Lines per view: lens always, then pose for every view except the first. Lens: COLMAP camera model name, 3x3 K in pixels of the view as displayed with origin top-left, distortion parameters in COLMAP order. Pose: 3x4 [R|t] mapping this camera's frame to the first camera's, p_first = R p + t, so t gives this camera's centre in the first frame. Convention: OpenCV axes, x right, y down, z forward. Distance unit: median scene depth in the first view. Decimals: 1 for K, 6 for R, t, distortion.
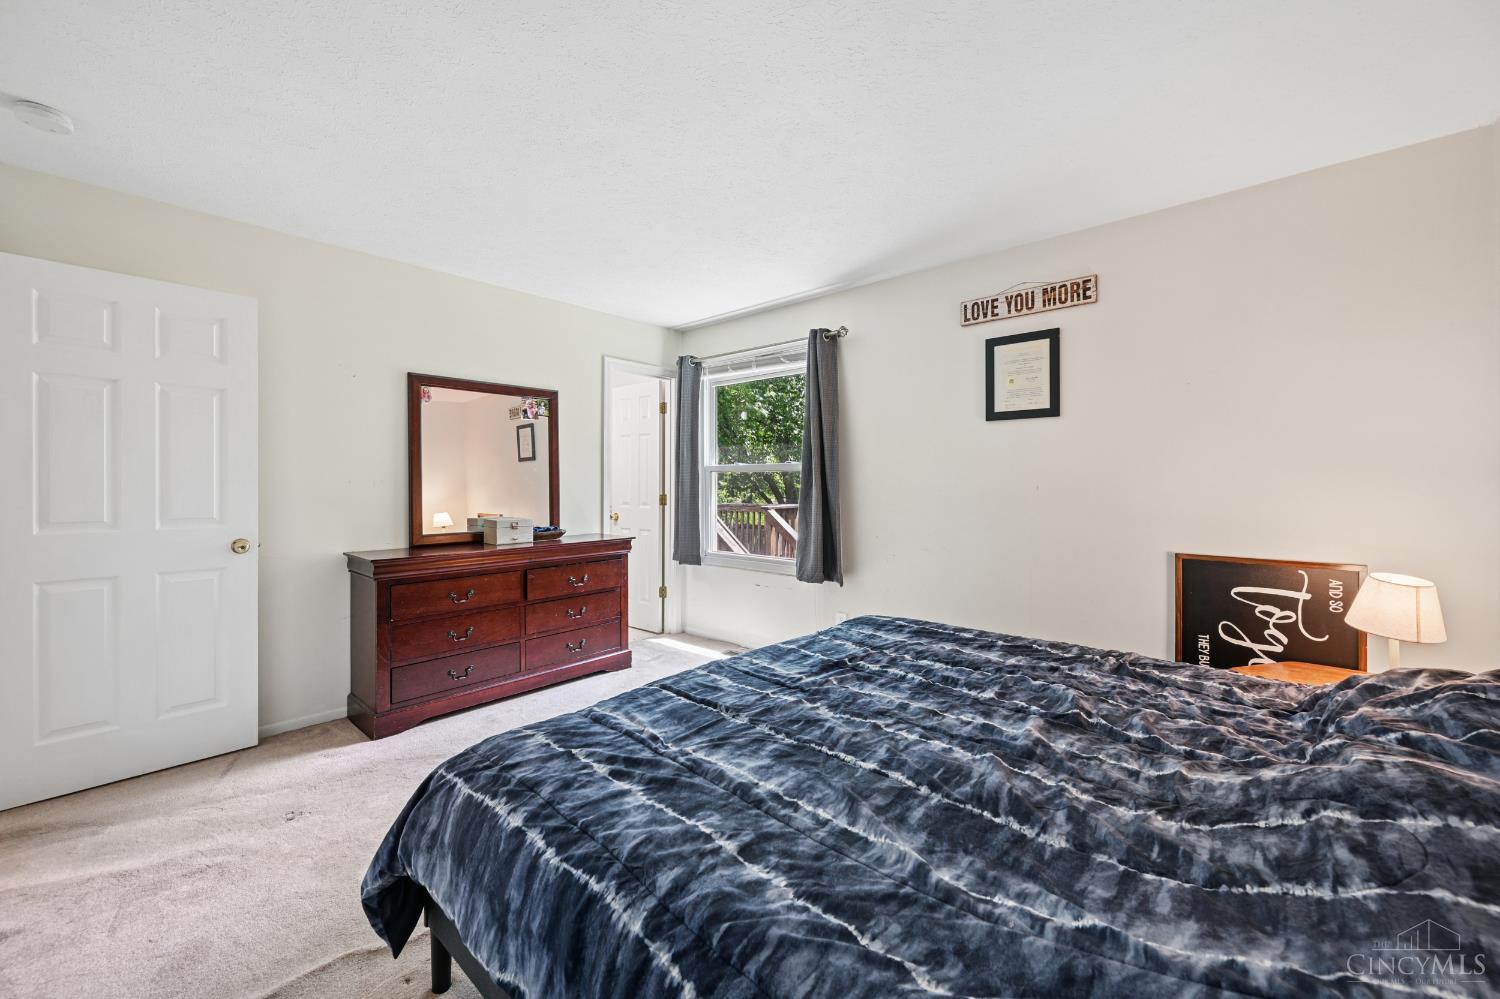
lens RADIAL K [[589.4, 0, 750.5], [0, 589.4, 490.3], [0, 0, 1]] dist [-0.000674, -0.000103]
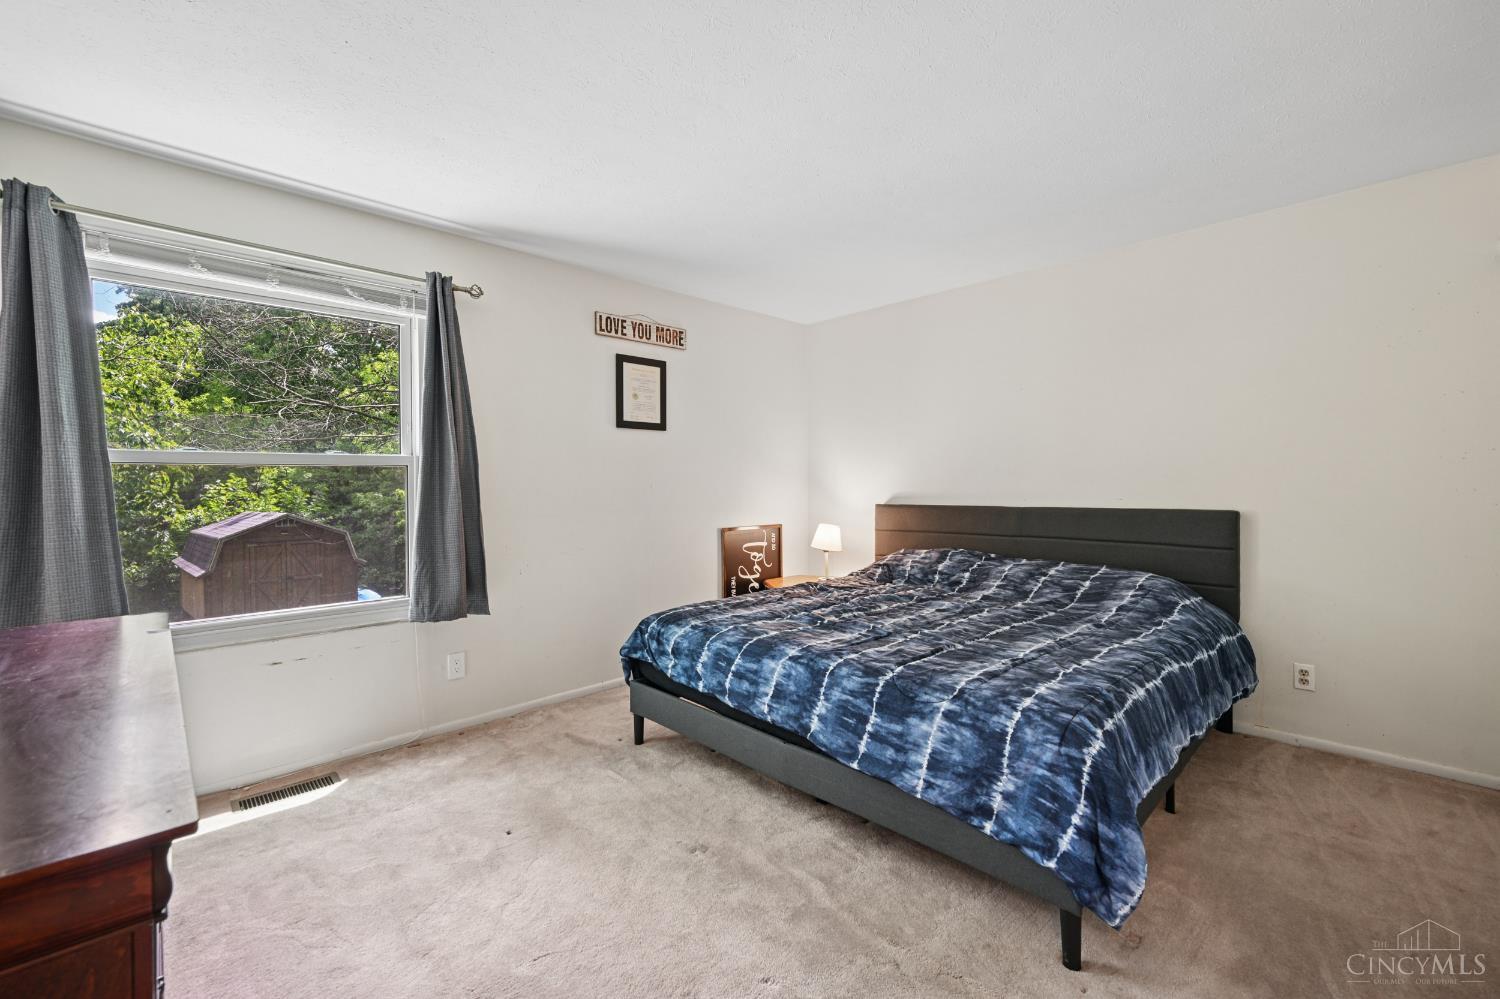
lens RADIAL K [[620.6, 0, 750.2], [0, 620.6, 492.8], [0, 0, 1]] dist [0.000132, -0.000029]
pose [[0.074238, -0.013758, 0.997146, -0.786650], [0.025154, 0.999613, 0.011919, -0.003295], [-0.996923, 0.024197, 0.074555, 0.709277]]
